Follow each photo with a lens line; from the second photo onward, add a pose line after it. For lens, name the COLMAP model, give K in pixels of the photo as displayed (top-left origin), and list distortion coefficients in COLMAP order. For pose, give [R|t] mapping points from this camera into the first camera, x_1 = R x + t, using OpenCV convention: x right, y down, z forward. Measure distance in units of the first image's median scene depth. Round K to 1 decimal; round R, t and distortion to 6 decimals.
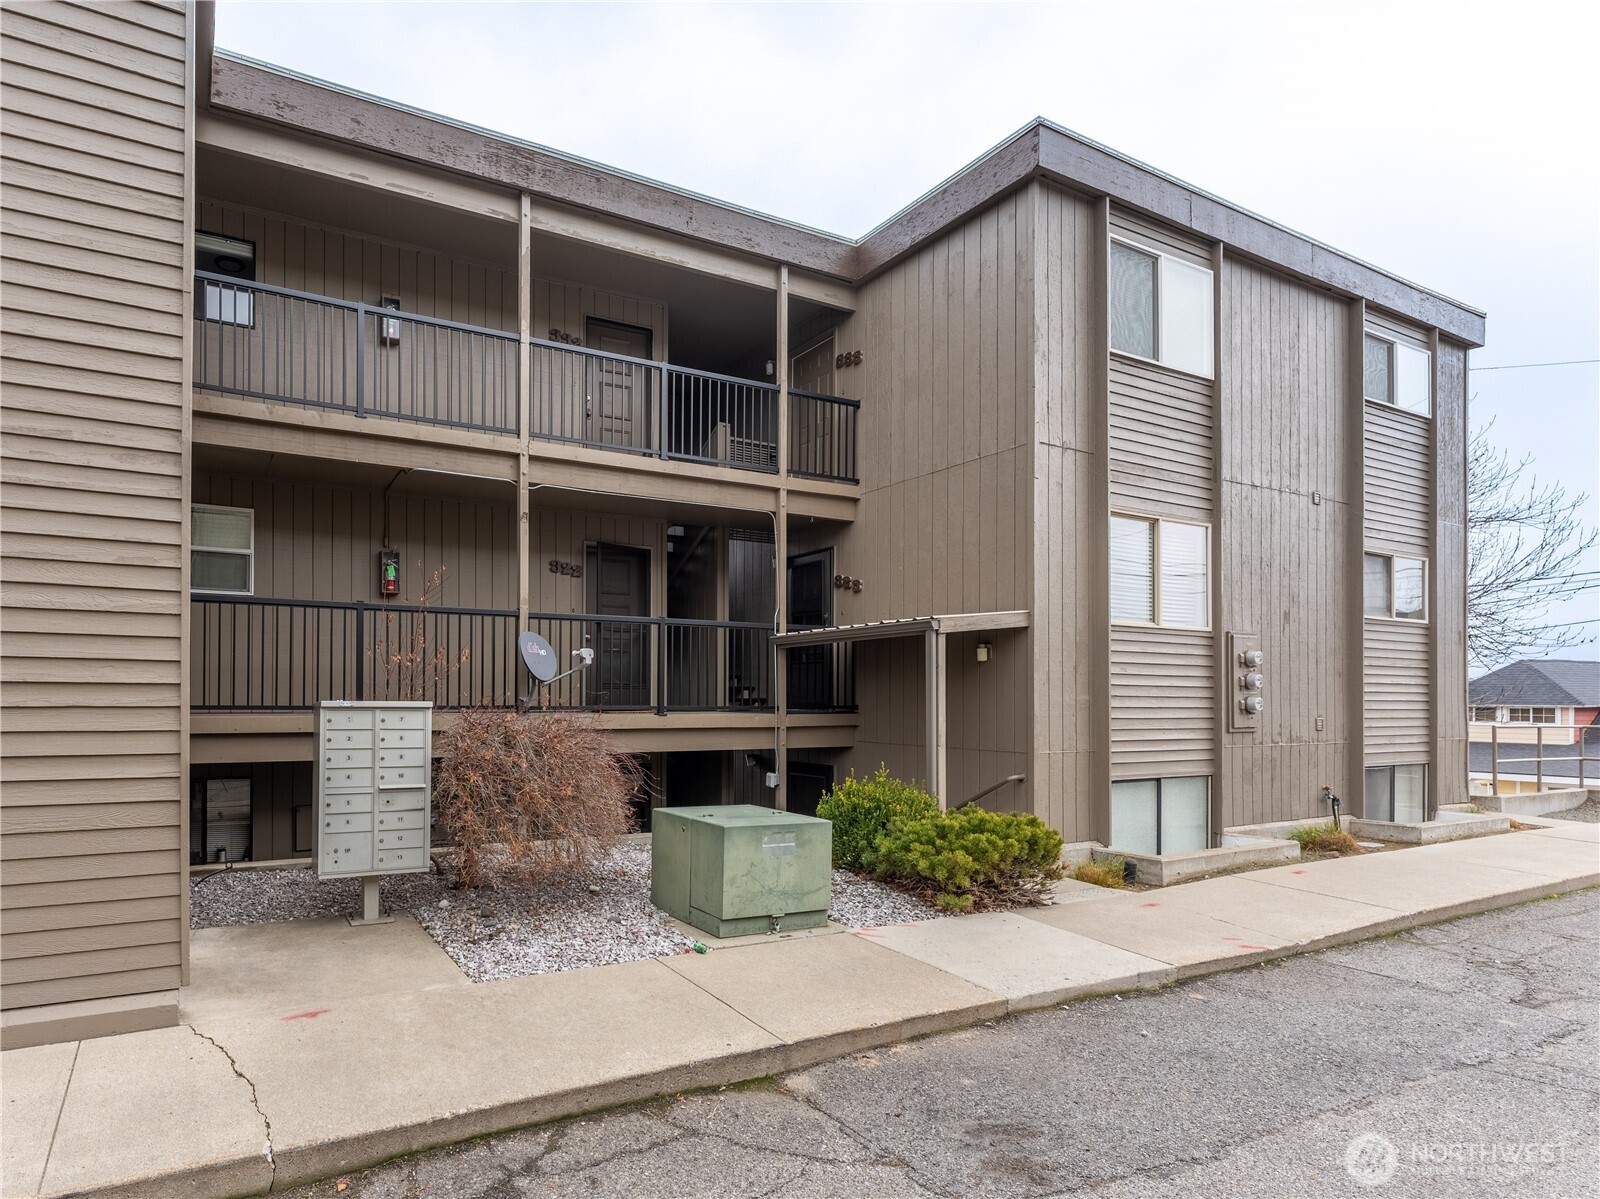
lens RADIAL K [[1205.4, 0, 797.9], [0, 1205.4, 611.3], [0, 0, 1]] dist [0.000702, 0.001024]
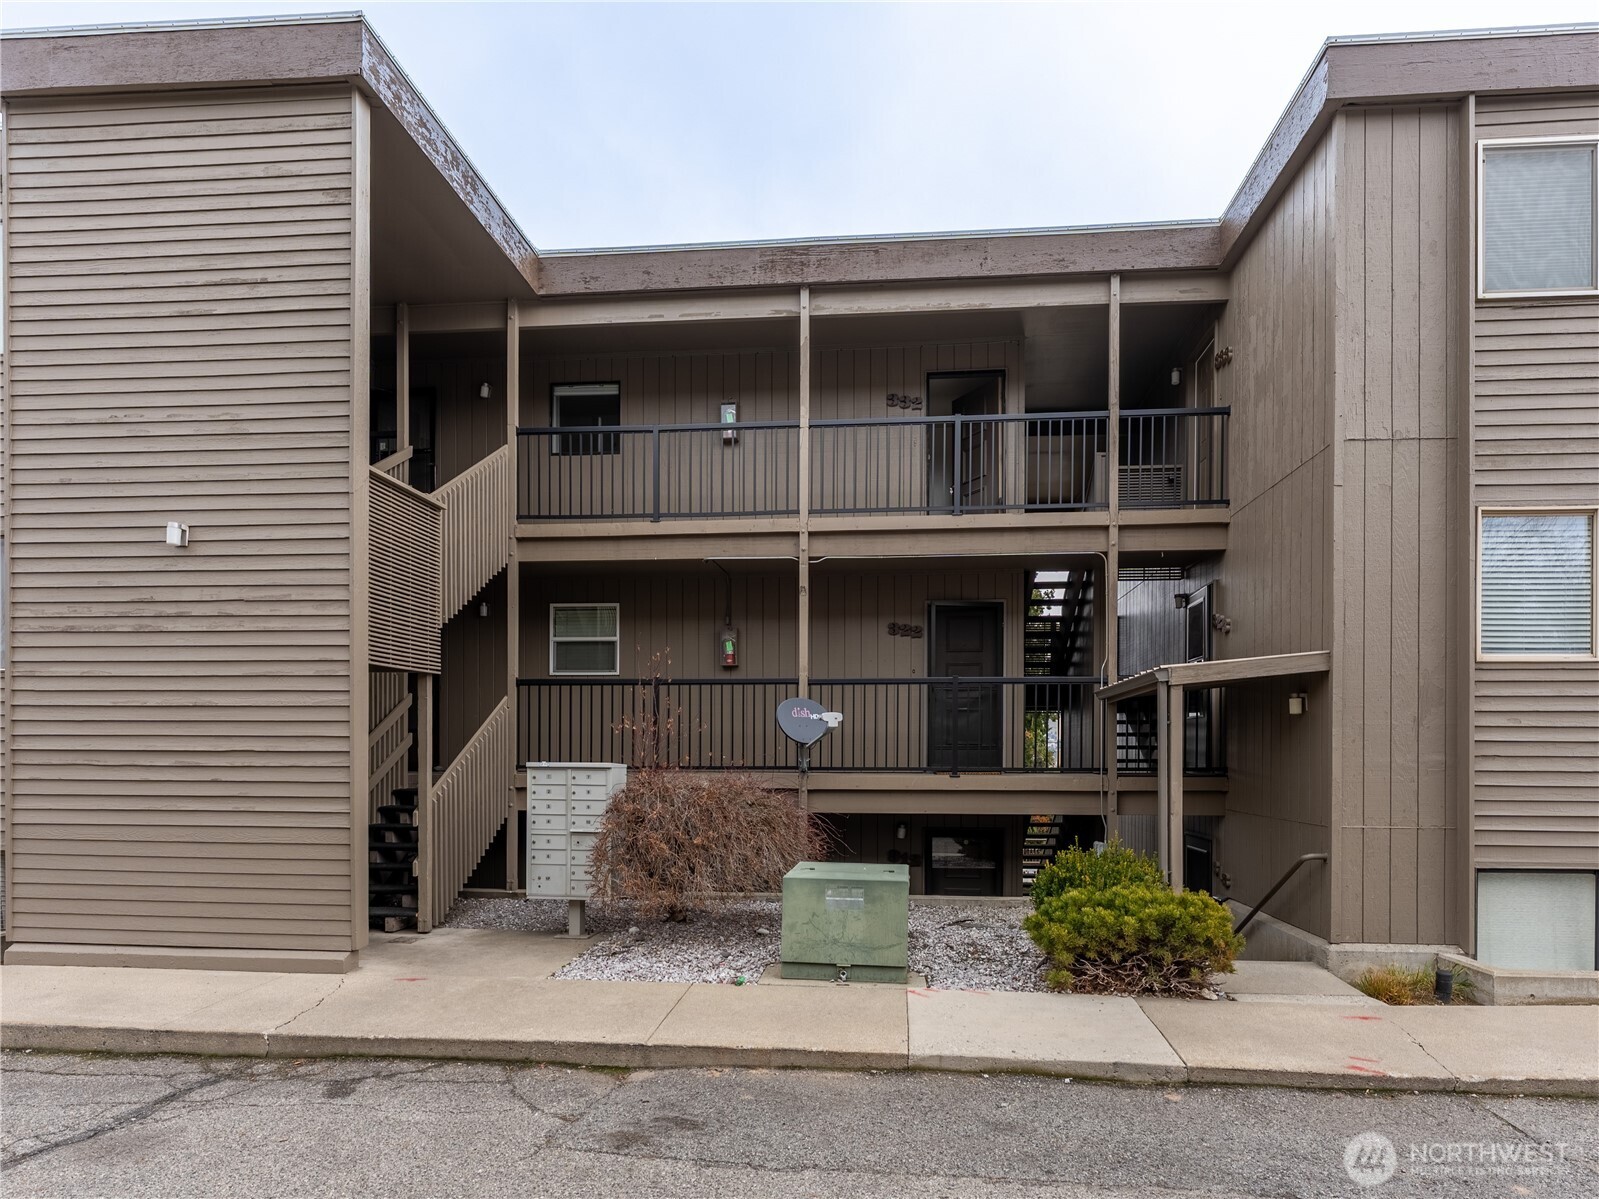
lens RADIAL K [[1660.7, 0, 799.5], [0, 1660.7, 599.5], [0, 0, 1]] dist [0.006932, 0.004071]
pose [[0.702334, -0.067926, -0.708599, 0.819768], [0.053089, 0.997663, -0.043016, -0.006605], [0.709865, -0.007407, 0.704299, -0.044765]]
